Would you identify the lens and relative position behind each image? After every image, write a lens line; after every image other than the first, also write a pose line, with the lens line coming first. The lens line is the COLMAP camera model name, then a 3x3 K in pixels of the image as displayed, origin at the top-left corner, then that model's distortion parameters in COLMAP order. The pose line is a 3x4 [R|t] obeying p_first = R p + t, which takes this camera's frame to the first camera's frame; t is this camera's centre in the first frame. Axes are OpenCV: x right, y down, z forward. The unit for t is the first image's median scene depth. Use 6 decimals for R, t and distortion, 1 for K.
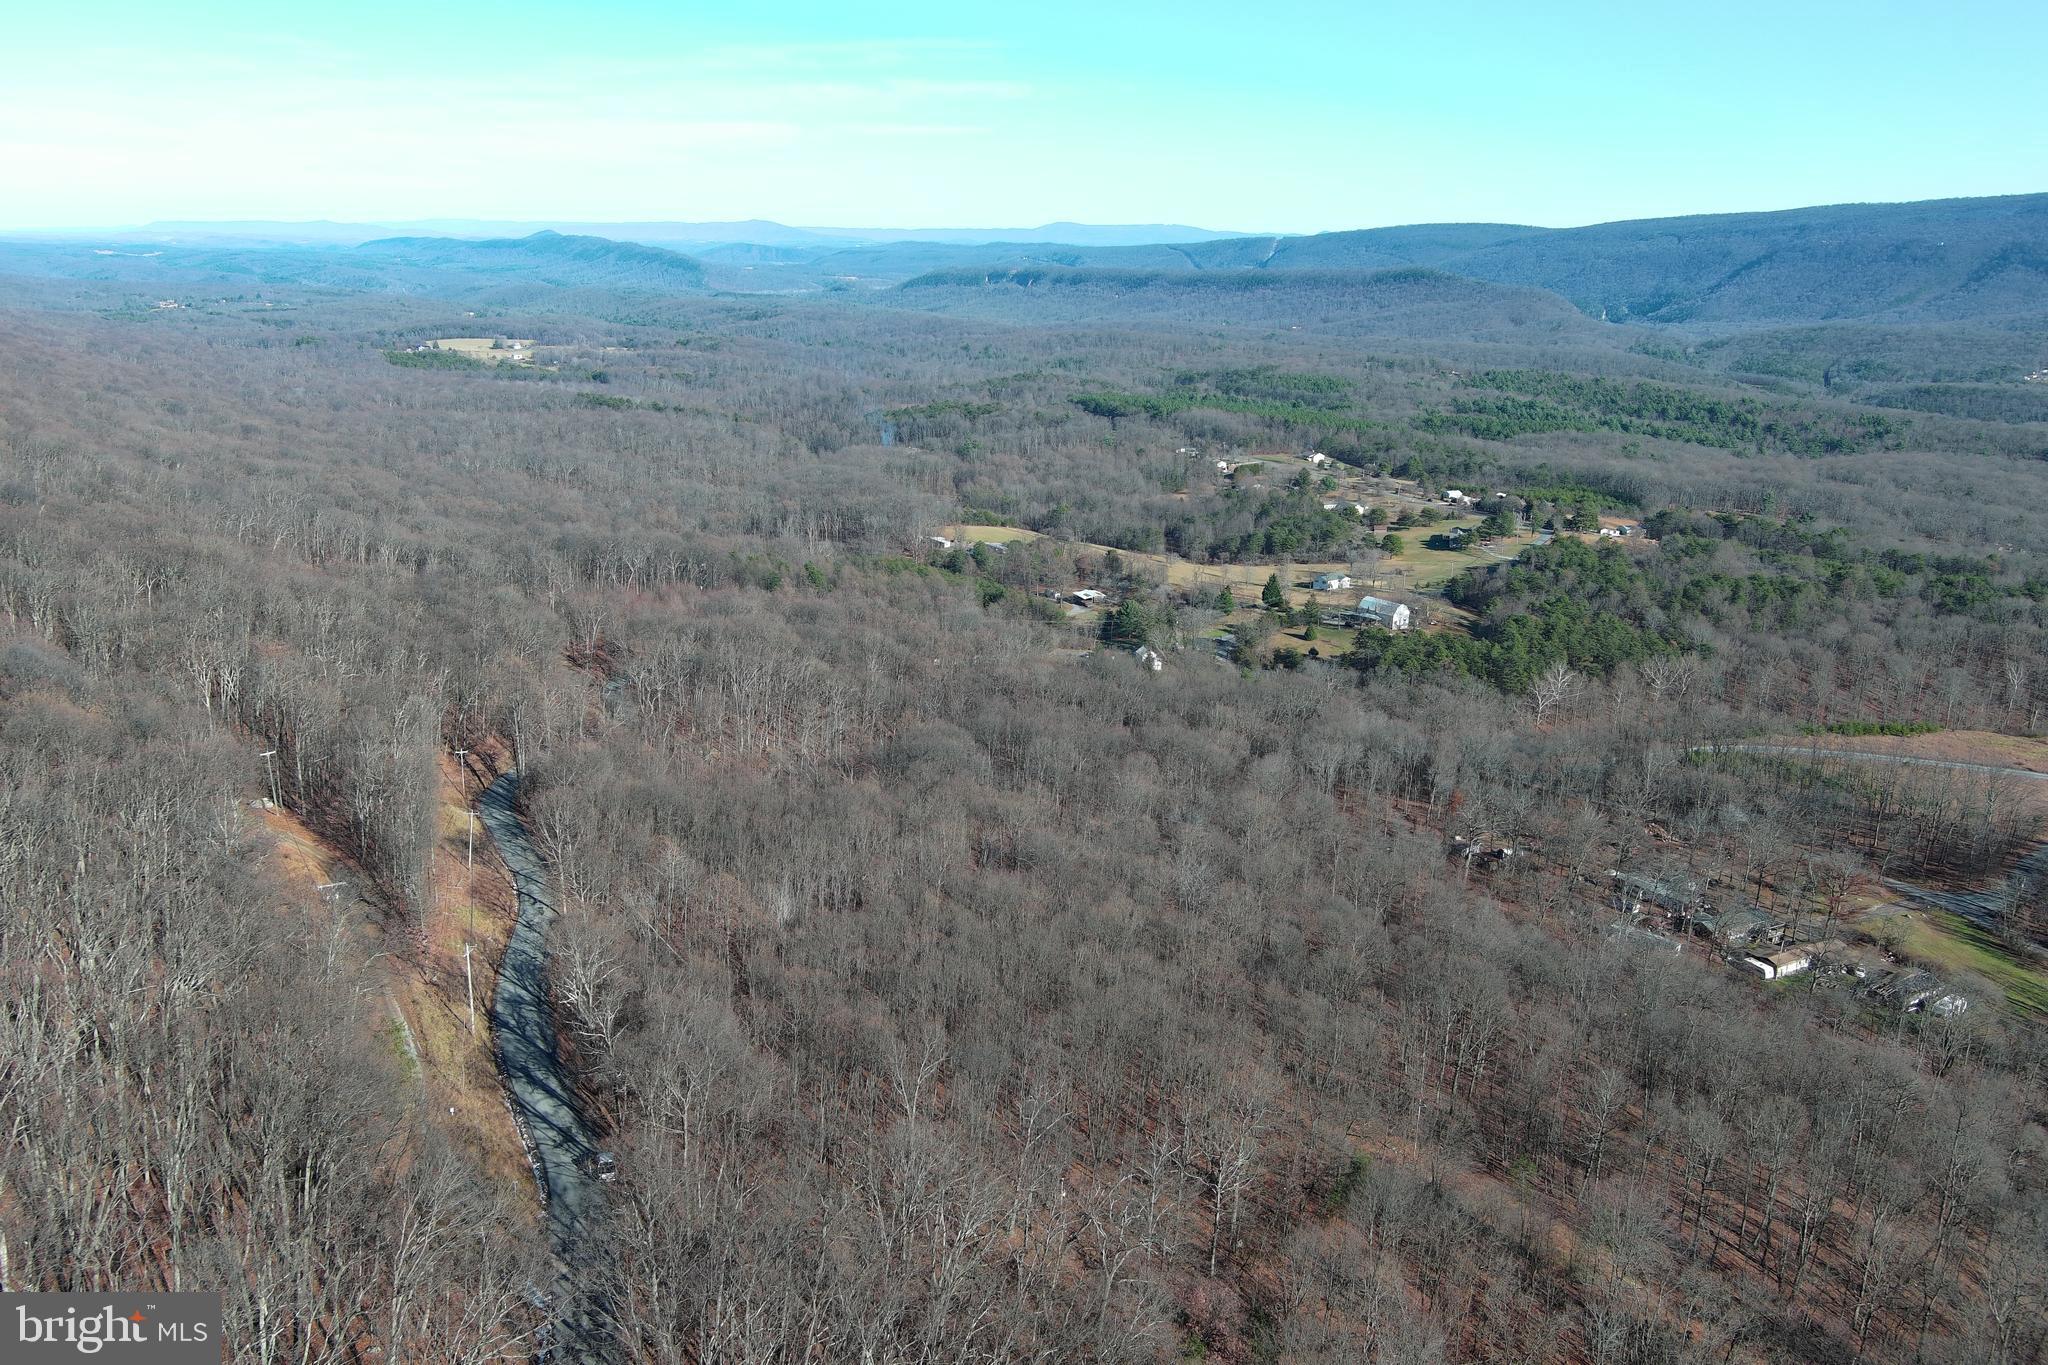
lens RADIAL K [[1576.8, 0, 1019.7], [0, 1576.8, 688.0], [0, 0, 1]] dist [0.028864, -0.053517]
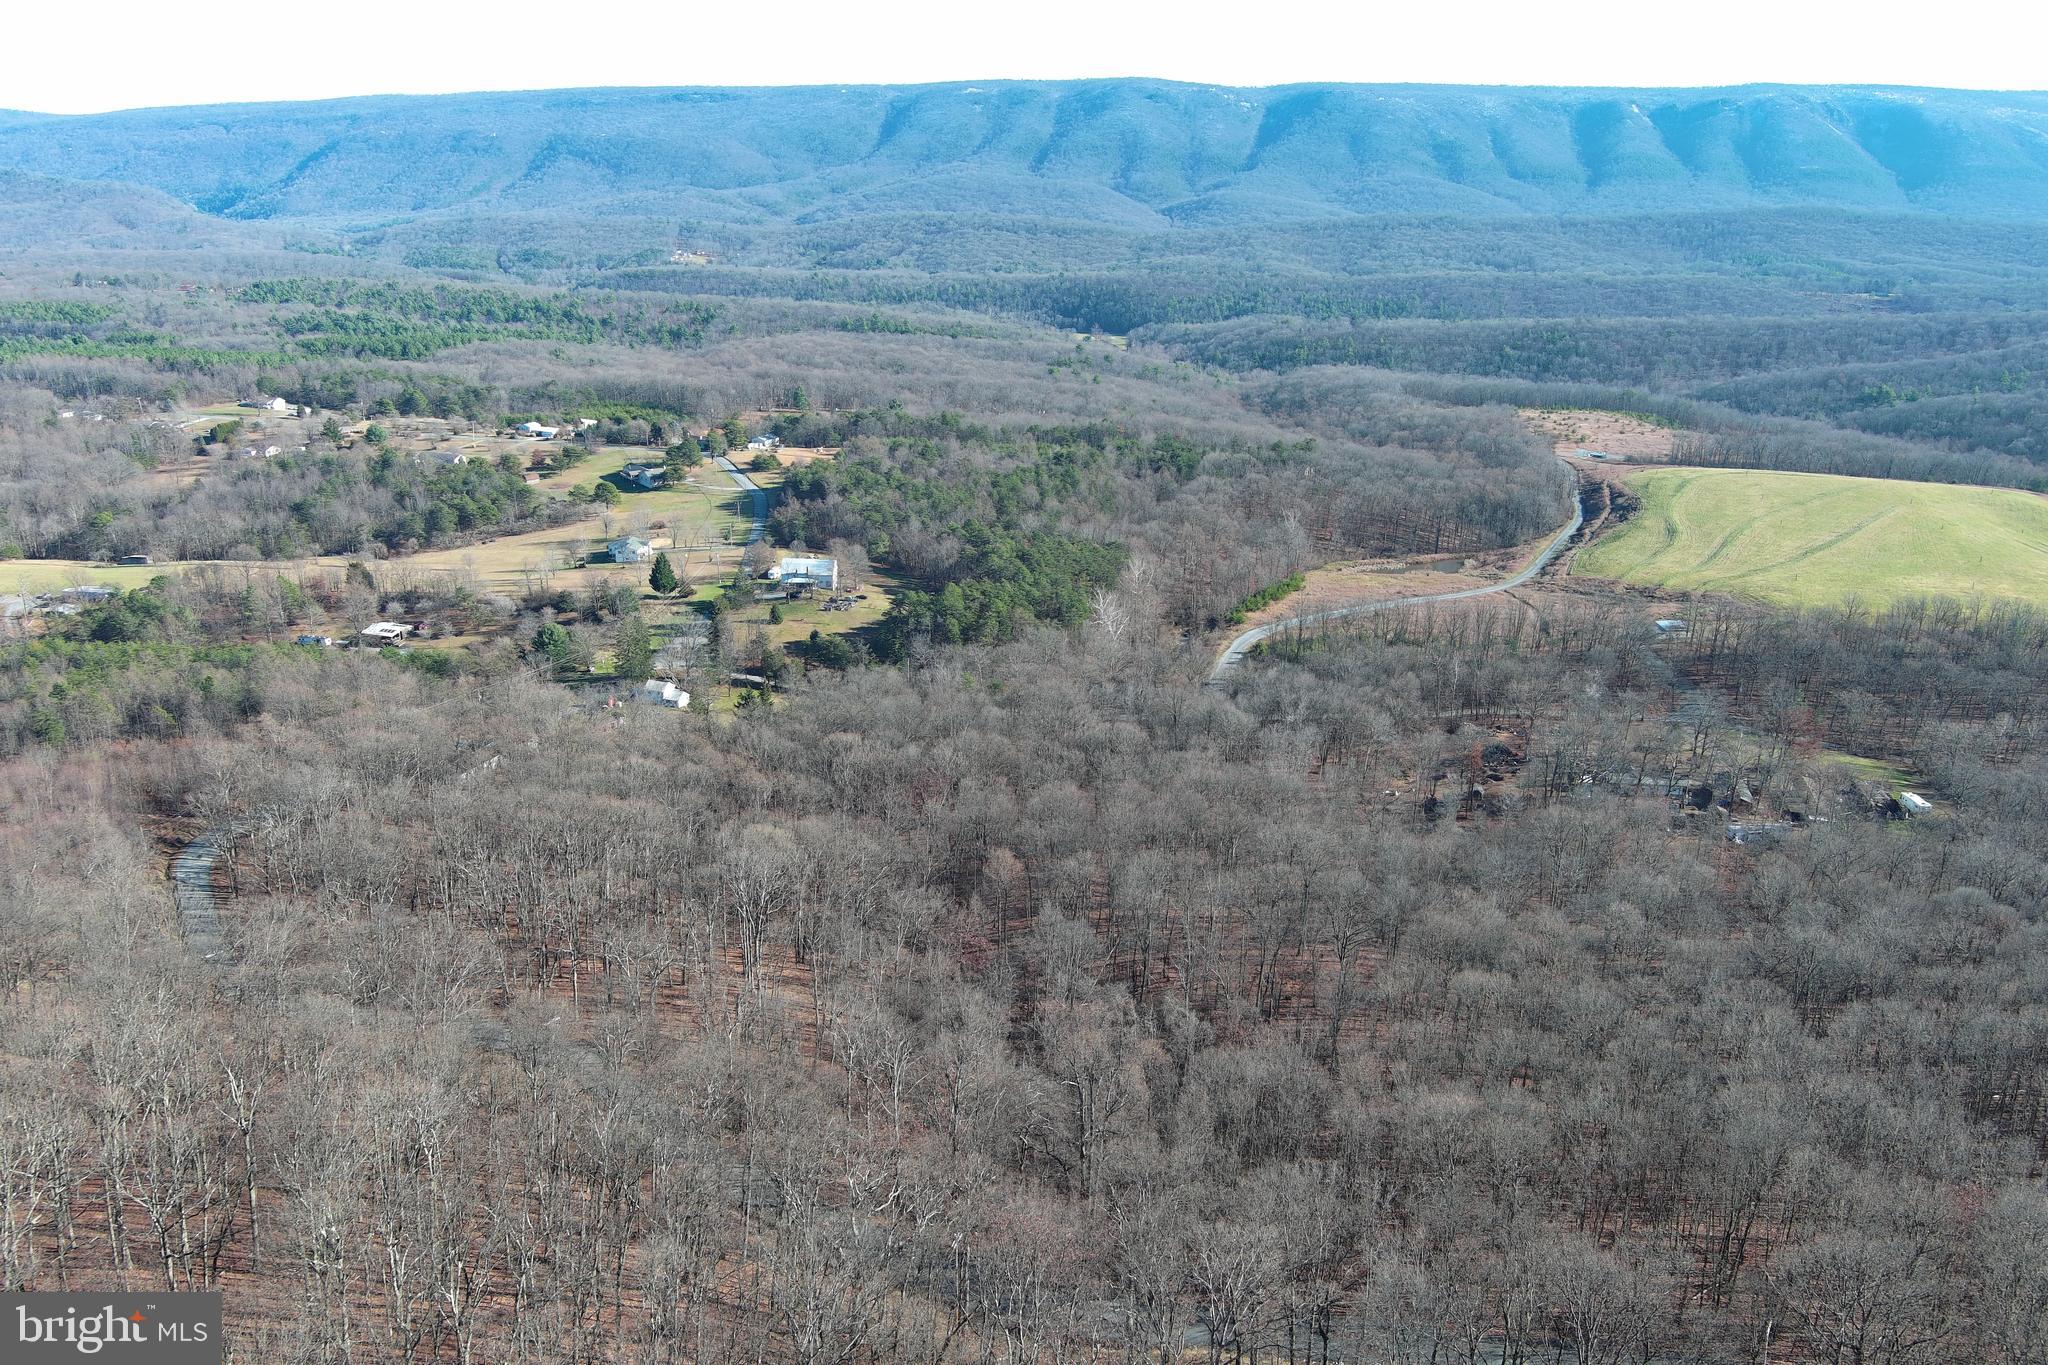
lens RADIAL K [[1588.7, 0, 1018.5], [0, 1588.7, 683.3], [0, 0, 1]] dist [0.001759, -0.005534]
pose [[0.648071, -0.244238, 0.721354, -0.162673], [0.201099, 0.968443, 0.147230, -0.046450], [-0.734550, 0.049648, 0.676736, 0.170261]]
